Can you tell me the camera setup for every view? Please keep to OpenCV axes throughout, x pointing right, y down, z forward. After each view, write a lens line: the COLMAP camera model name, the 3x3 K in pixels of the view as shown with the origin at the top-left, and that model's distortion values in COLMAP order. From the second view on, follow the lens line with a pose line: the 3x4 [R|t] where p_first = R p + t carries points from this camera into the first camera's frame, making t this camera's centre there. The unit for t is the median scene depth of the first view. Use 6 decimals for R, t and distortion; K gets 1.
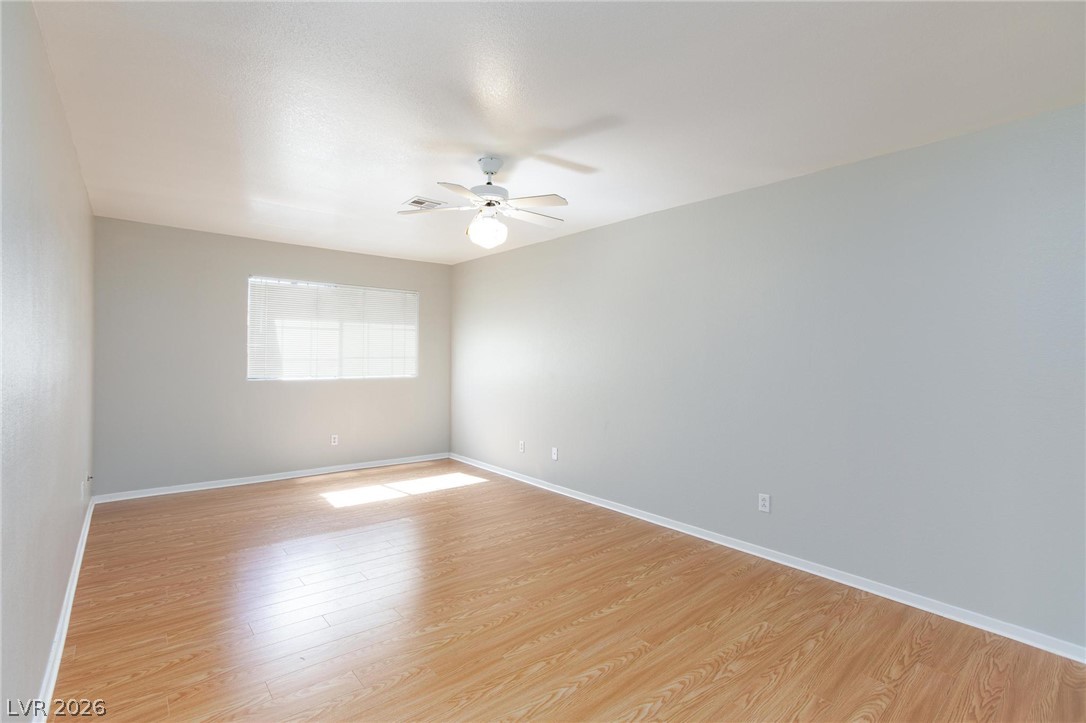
lens RADIAL K [[507.4, 0, 540.7], [0, 507.4, 358.1], [0, 0, 1]] dist [-0.017726, 0.006948]
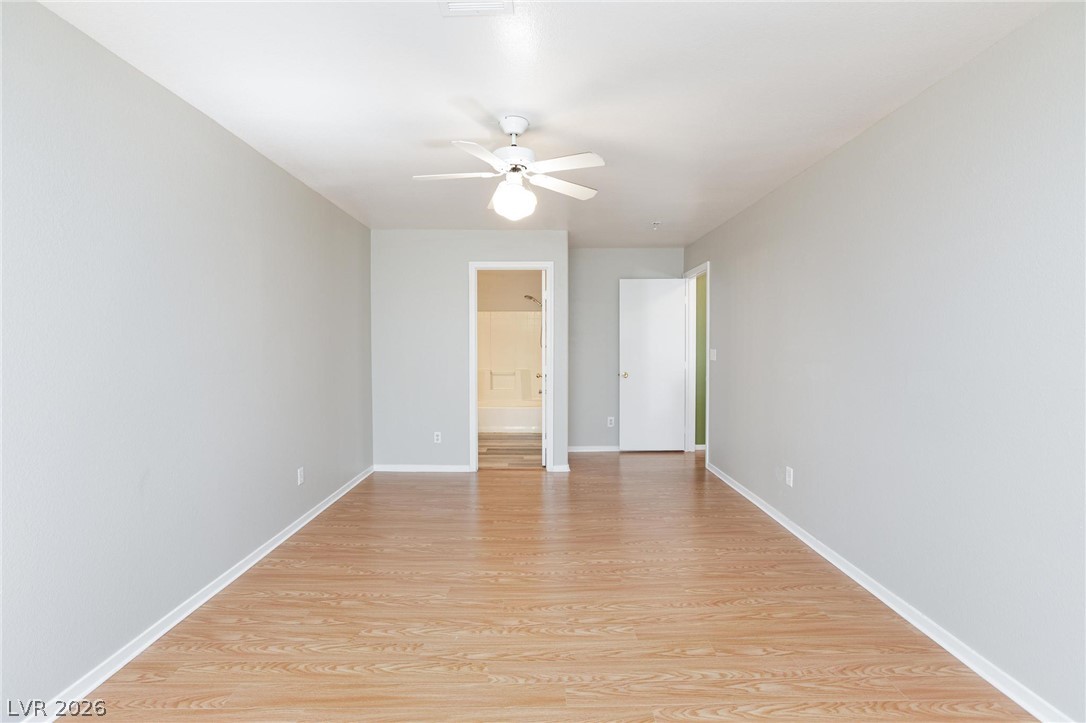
lens RADIAL K [[507.4, 0, 540.5], [0, 507.4, 359.3], [0, 0, 1]] dist [-0.017726, 0.006948]
pose [[-0.770856, -0.031784, 0.636216, -0.680107], [-0.007812, 0.999151, 0.040450, -0.014749], [-0.636961, 0.026211, -0.770450, 1.588737]]
